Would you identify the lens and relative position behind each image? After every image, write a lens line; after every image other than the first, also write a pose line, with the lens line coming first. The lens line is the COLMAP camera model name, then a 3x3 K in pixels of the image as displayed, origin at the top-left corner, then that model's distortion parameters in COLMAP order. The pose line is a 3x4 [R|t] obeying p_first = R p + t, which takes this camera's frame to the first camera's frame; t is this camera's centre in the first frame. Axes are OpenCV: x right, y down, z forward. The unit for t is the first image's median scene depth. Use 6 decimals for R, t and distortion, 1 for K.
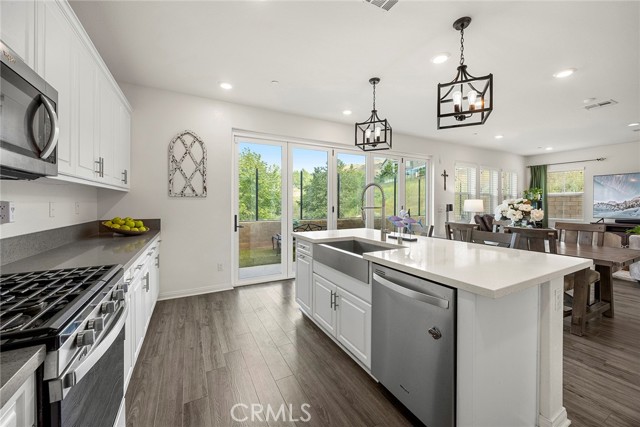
lens RADIAL K [[248.5, 0, 322.1], [0, 248.5, 210.0], [0, 0, 1]] dist [0.002183, -0.000943]
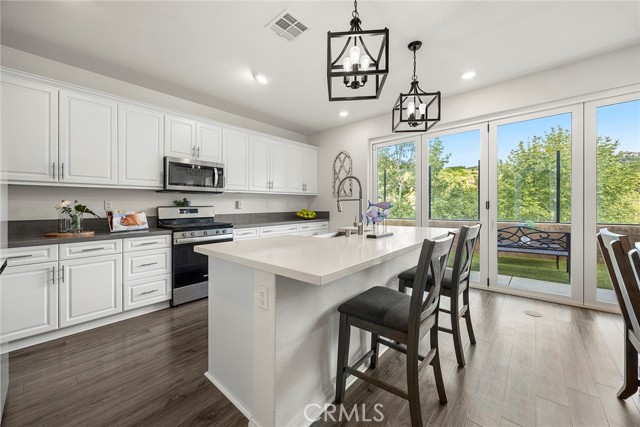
lens RADIAL K [[248.5, 0, 321.5], [0, 248.5, 206.0], [0, 0, 1]] dist [0.002183, -0.000943]
pose [[0.350117, -0.008996, -0.936663, 0.401329], [-0.009305, 0.999871, -0.013081, 0.010255], [0.936660, 0.013296, 0.349988, 0.207683]]
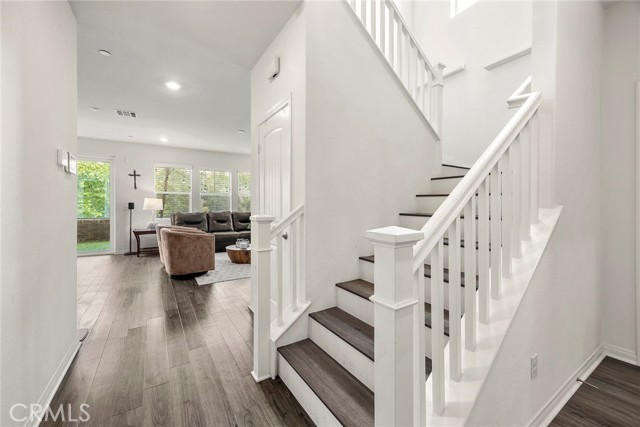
lens RADIAL K [[248.5, 0, 311.8], [0, 248.5, 204.5], [0, 0, 1]] dist [0.002183, -0.000943]
pose [[0.996975, 0.000769, 0.077722, 1.075415], [0.001554, 0.999554, -0.029832, 0.015709], [-0.077710, 0.029863, 0.996529, -0.090958]]
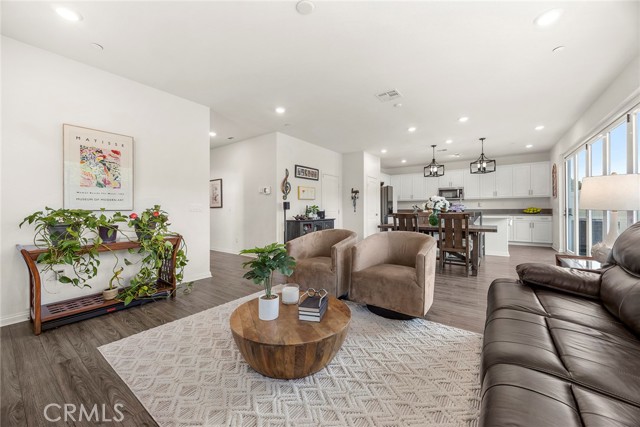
lens RADIAL K [[248.5, 0, 318.7], [0, 248.5, 213.6], [0, 0, 1]] dist [0.002183, -0.000943]
pose [[-0.900787, 0.012133, -0.434092, 1.031549], [-0.003768, 0.999354, 0.035751, 0.003570], [0.434246, 0.033840, -0.900159, 1.038600]]
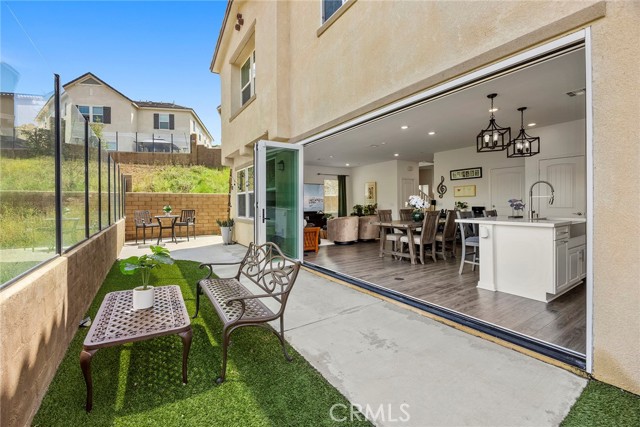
lens RADIAL K [[267.3, 0, 319.6], [0, 267.3, 202.9], [0, 0, 1]] dist [0.001426, 0.000053]
pose [[-0.083895, 0.007209, 0.996449, -0.483376], [0.035595, 0.999357, -0.004233, -0.004479], [-0.995839, 0.035114, -0.084098, 0.923536]]
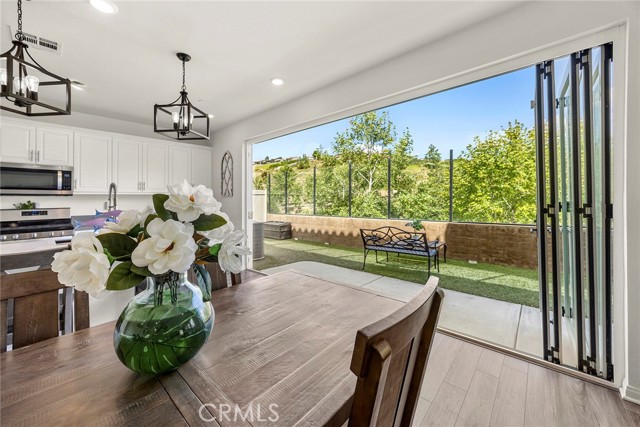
lens RADIAL K [[248.5, 0, 318.9], [0, 248.5, 201.5], [0, 0, 1]] dist [0.002183, -0.000943]
pose [[0.336703, -0.000364, -0.941611, 0.531740], [-0.007860, 0.999964, -0.003198, -0.013538], [0.941578, 0.008478, 0.336688, 0.541969]]
